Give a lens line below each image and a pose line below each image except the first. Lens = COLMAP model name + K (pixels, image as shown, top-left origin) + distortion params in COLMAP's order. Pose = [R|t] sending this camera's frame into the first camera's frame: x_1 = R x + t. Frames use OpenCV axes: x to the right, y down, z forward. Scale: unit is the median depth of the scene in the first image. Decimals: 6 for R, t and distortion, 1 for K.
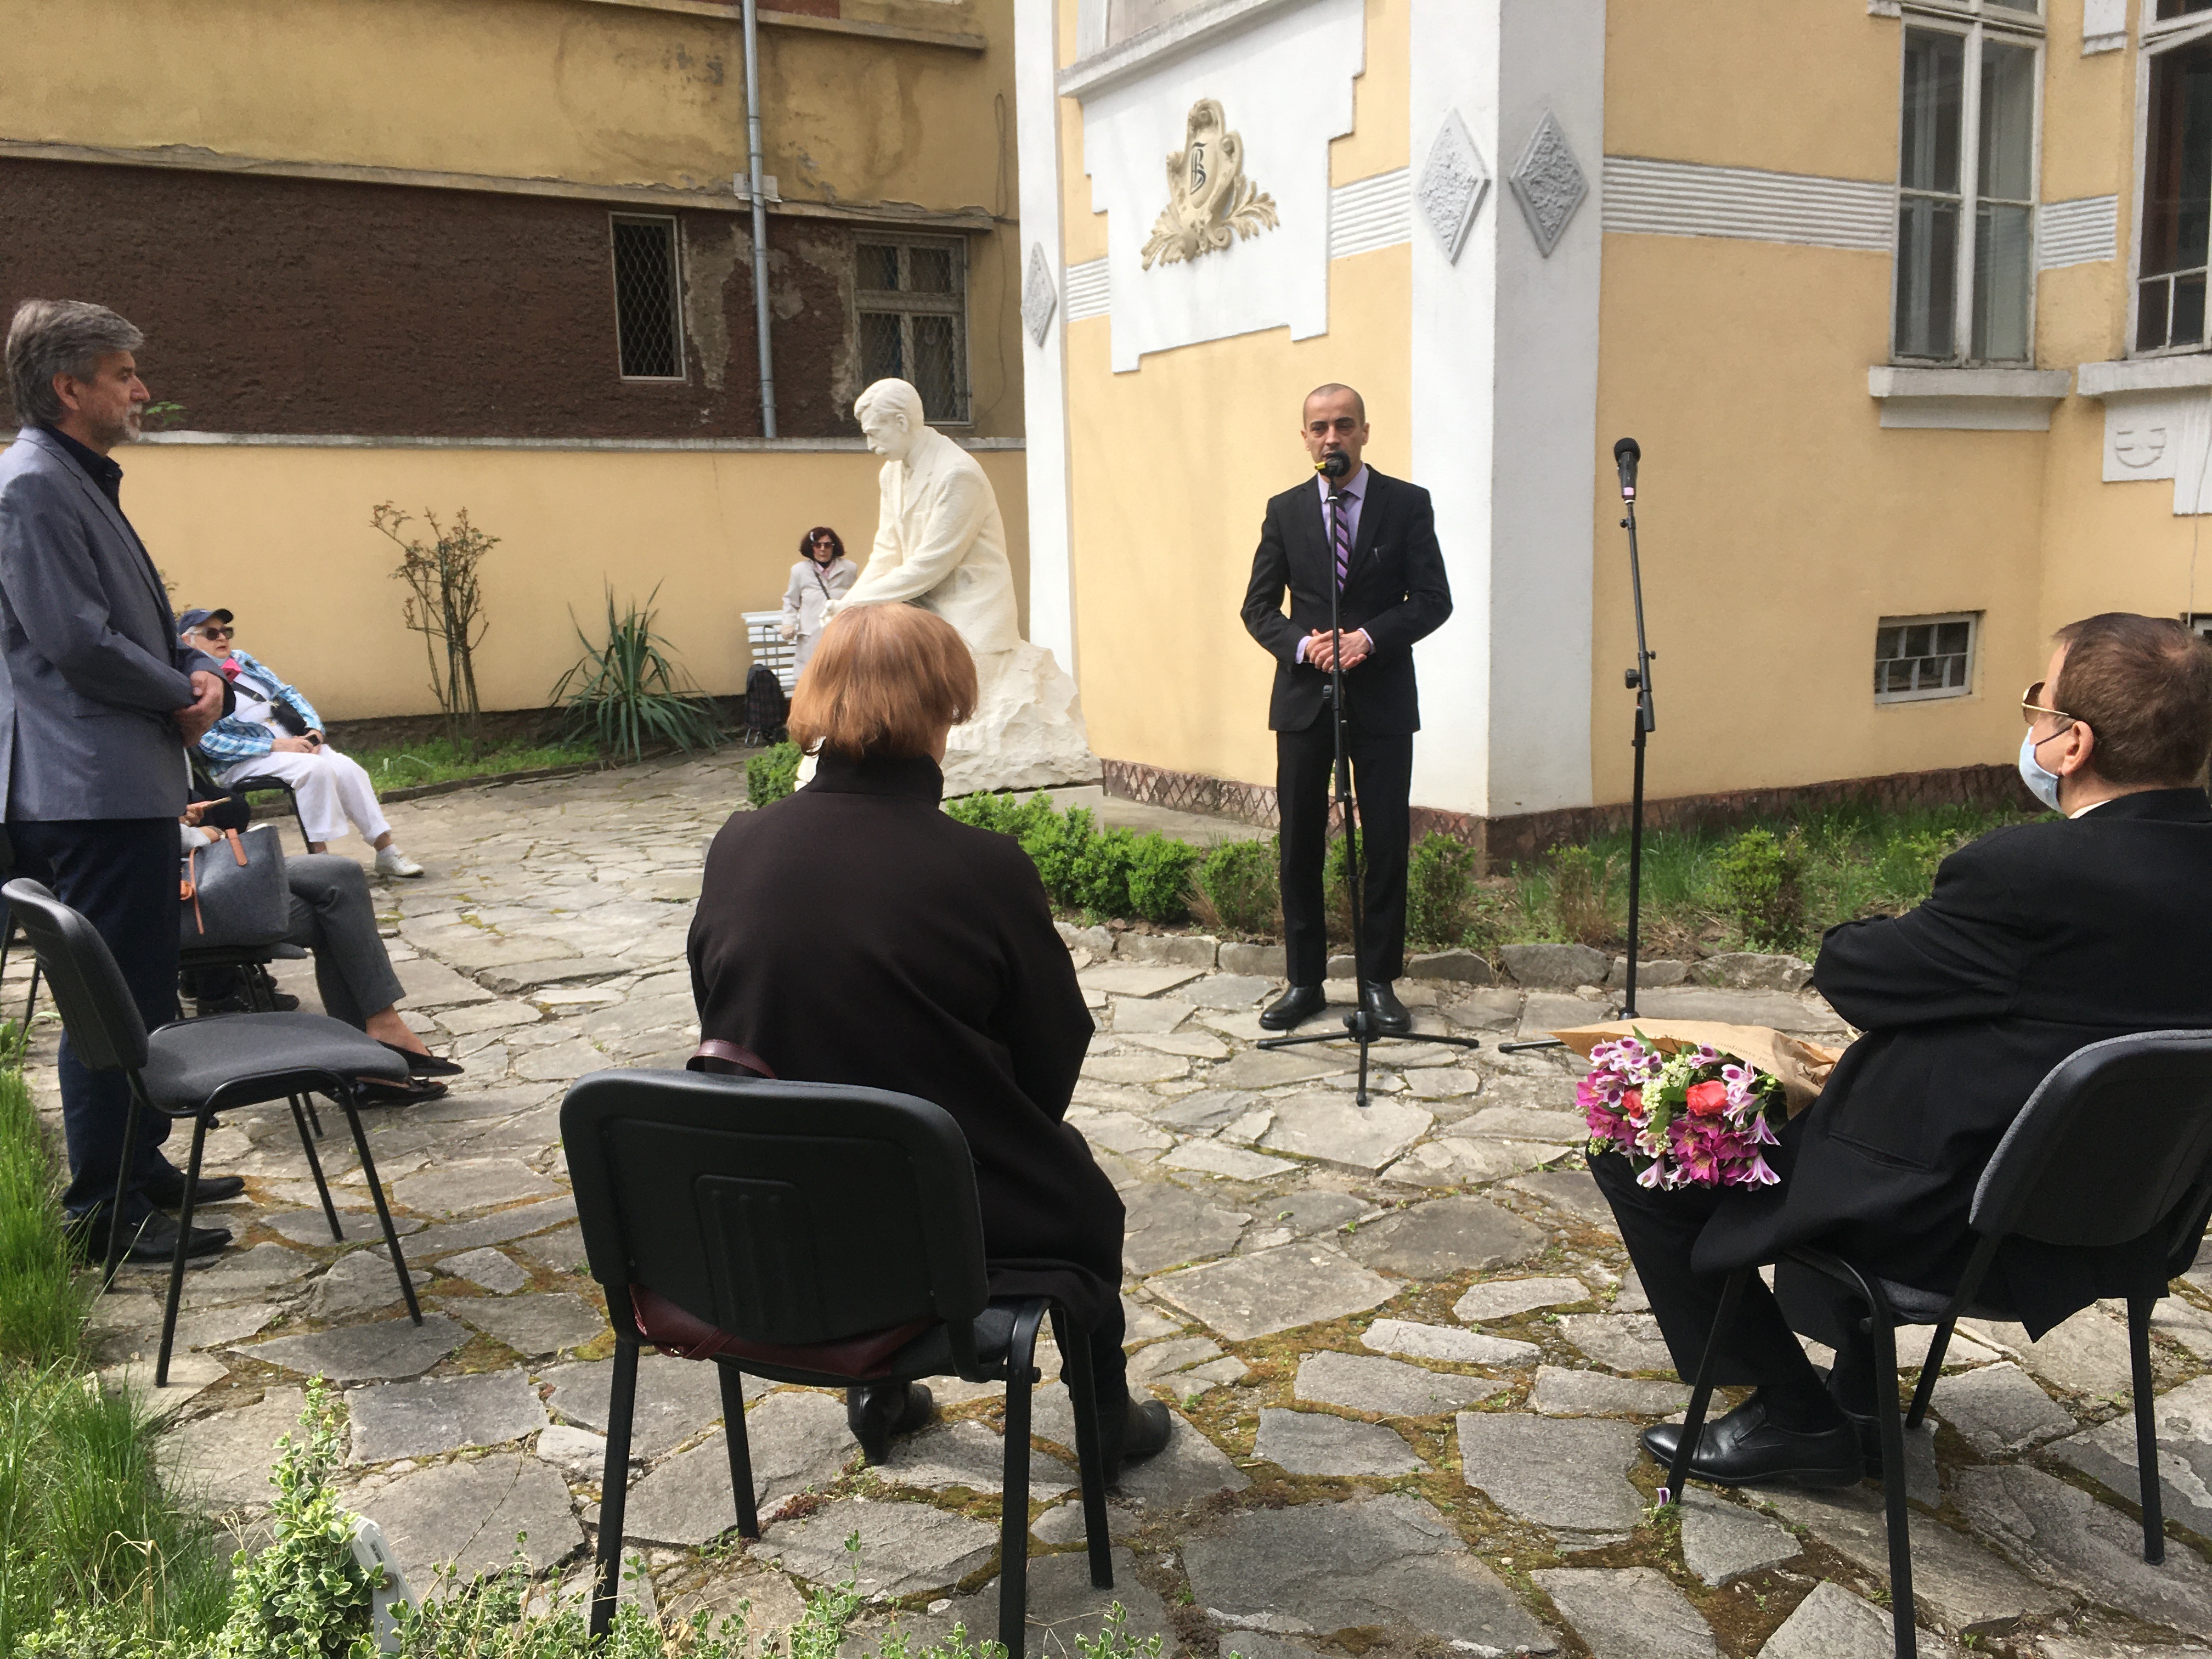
lens RADIAL K [[1915.2, 0, 1107.0], [0, 1915.2, 829.9], [0, 0, 1]] dist [0.049664, -0.065182]
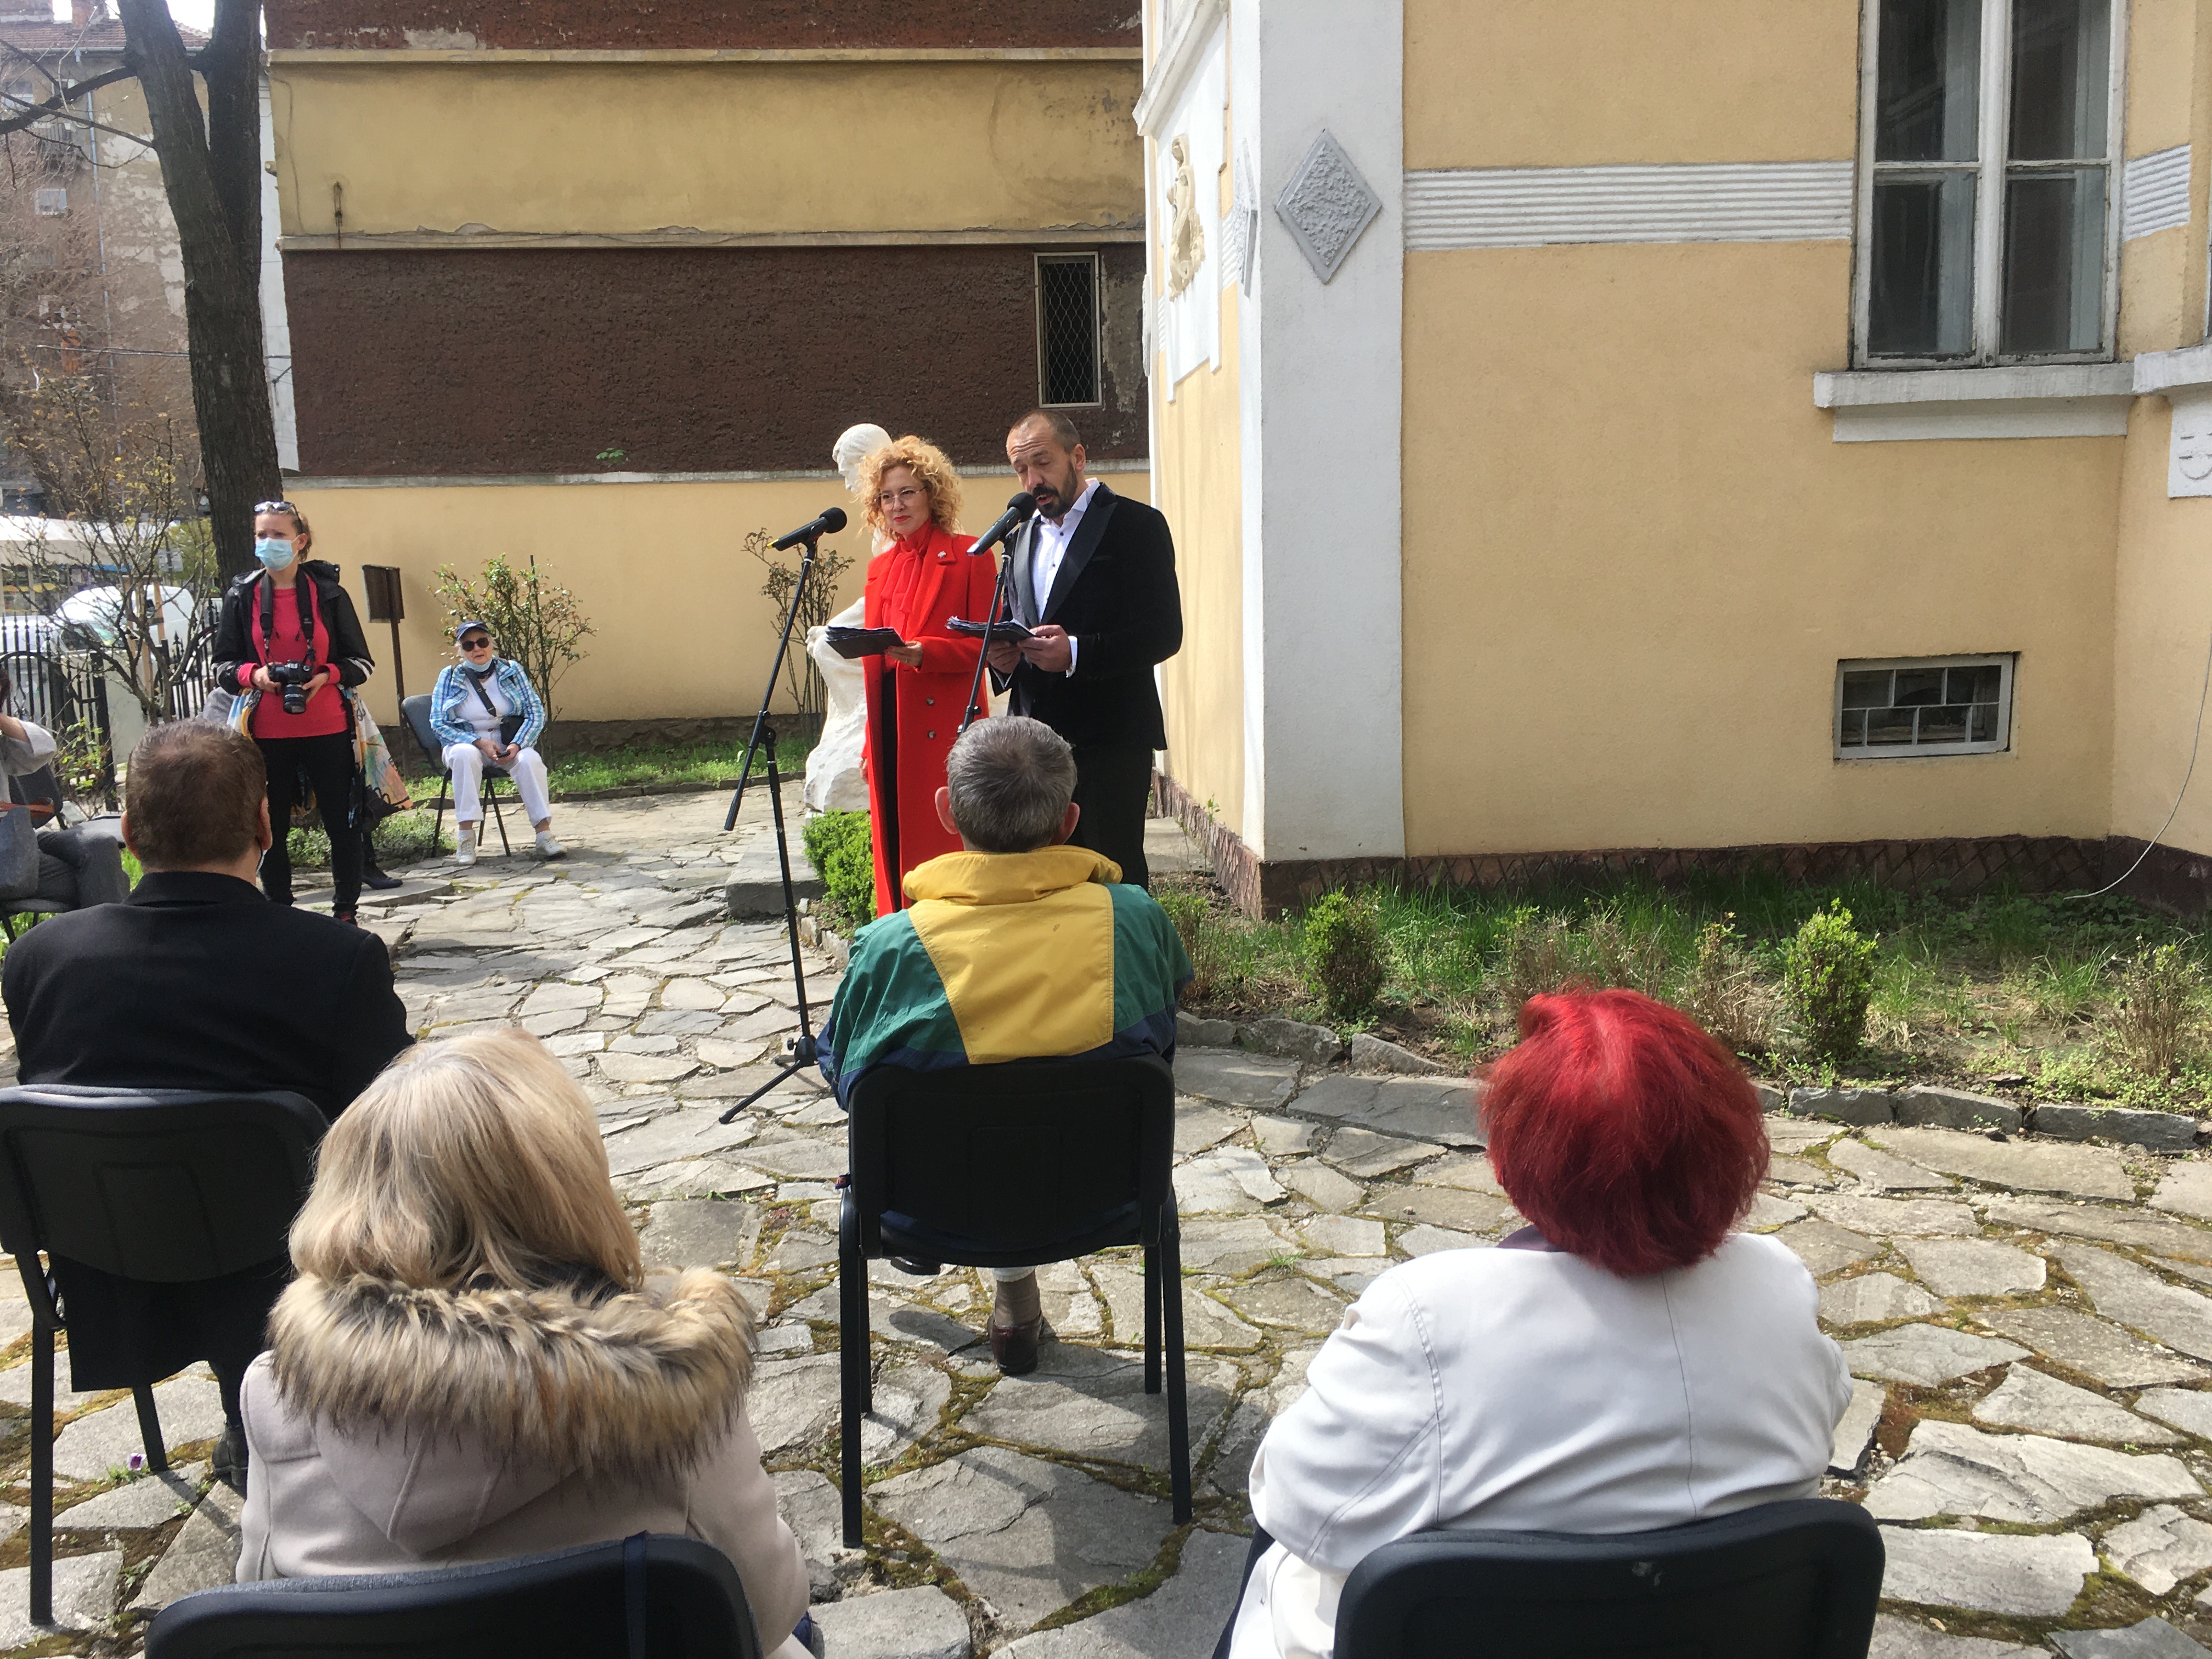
lens RADIAL K [[1915.2, 0, 1105.2], [0, 1915.2, 832.7], [0, 0, 1]] dist [0.049664, -0.065182]
pose [[0.904004, 0.055789, -0.423869, 0.459842], [-0.053670, 0.998415, 0.016947, -0.028407], [0.424142, 0.007429, 0.905565, 0.071555]]
